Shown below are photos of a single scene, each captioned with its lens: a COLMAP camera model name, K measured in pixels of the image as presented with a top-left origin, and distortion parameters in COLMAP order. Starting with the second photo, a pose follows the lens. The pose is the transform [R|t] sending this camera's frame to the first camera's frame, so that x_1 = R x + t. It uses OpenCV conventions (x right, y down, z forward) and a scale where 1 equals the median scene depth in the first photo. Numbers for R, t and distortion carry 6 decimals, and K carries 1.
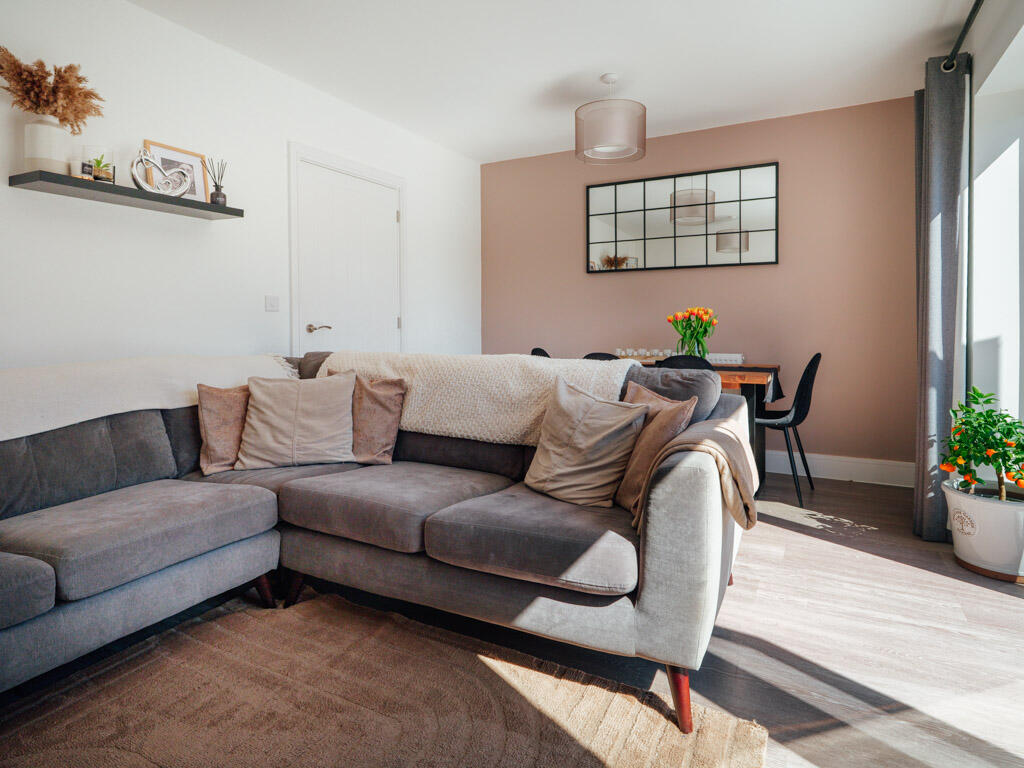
lens RADIAL K [[557.5, 0, 513.9], [0, 557.5, 383.6], [0, 0, 1]] dist [-0.006573, -0.000817]
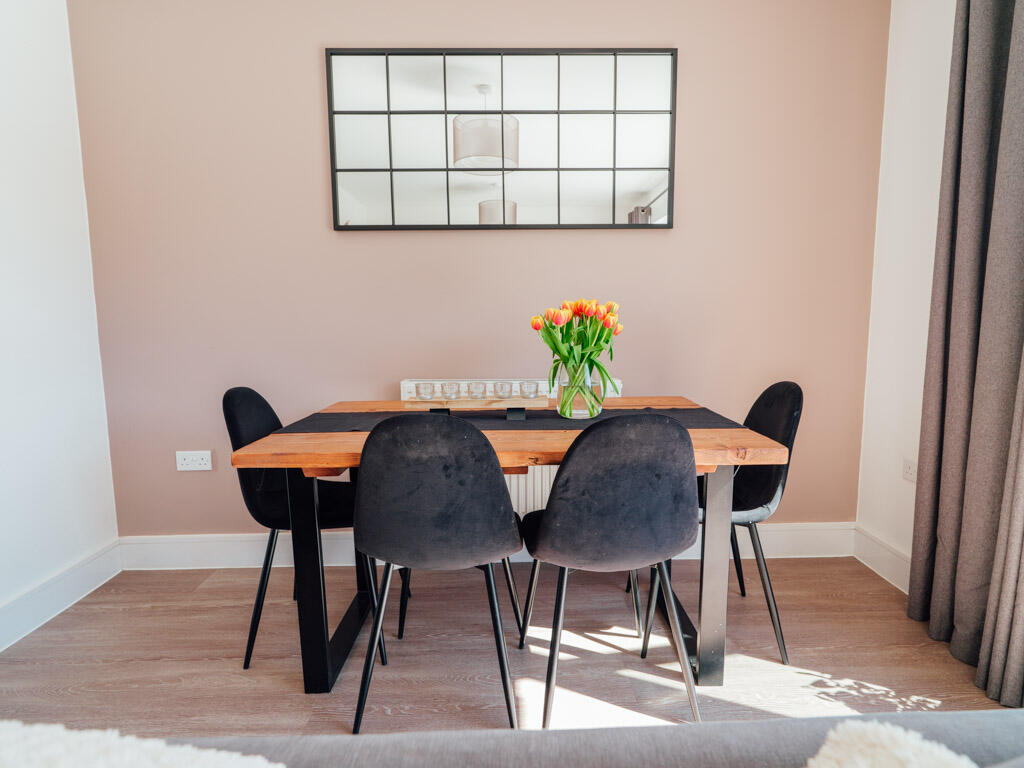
lens RADIAL K [[557.5, 0, 512.6], [0, 557.5, 382.8], [0, 0, 1]] dist [-0.006573, -0.000817]
pose [[0.878237, -0.059931, 0.474455, 0.028444], [0.055570, 0.998185, 0.023223, -0.072011], [-0.474985, 0.005970, 0.879974, 0.553515]]
